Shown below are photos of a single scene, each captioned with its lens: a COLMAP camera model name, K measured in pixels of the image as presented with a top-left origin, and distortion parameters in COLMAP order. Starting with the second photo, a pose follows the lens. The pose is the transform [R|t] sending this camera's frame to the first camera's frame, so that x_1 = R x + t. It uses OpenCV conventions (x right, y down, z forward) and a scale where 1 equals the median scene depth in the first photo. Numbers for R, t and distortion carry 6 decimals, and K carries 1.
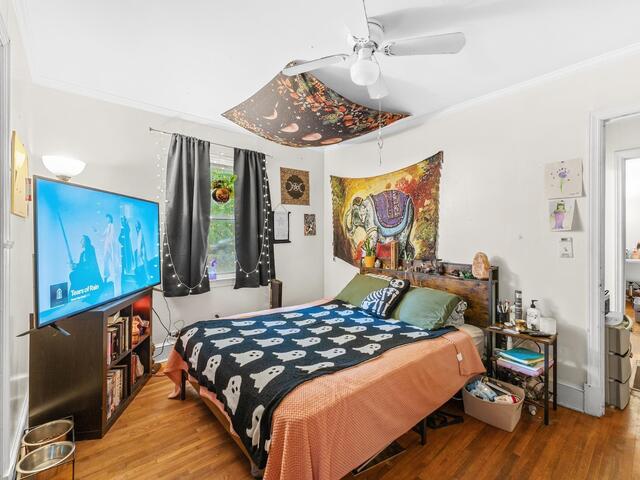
lens RADIAL K [[293.1, 0, 321.1], [0, 293.1, 235.7], [0, 0, 1]] dist [-0.002666, 0.000337]
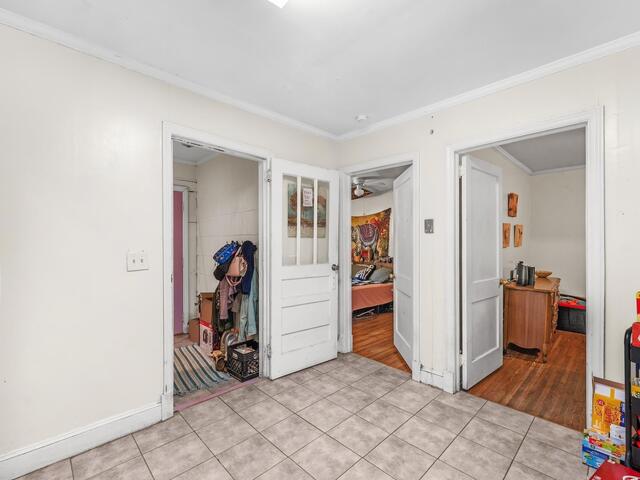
lens RADIAL K [[293.1, 0, 319.5], [0, 293.1, 244.5], [0, 0, 1]] dist [-0.002666, 0.000337]
pose [[0.998282, -0.000838, 0.058584, -0.240981], [0.000795, 0.999999, 0.000753, -0.011977], [-0.058585, -0.000705, 0.998282, -1.115838]]
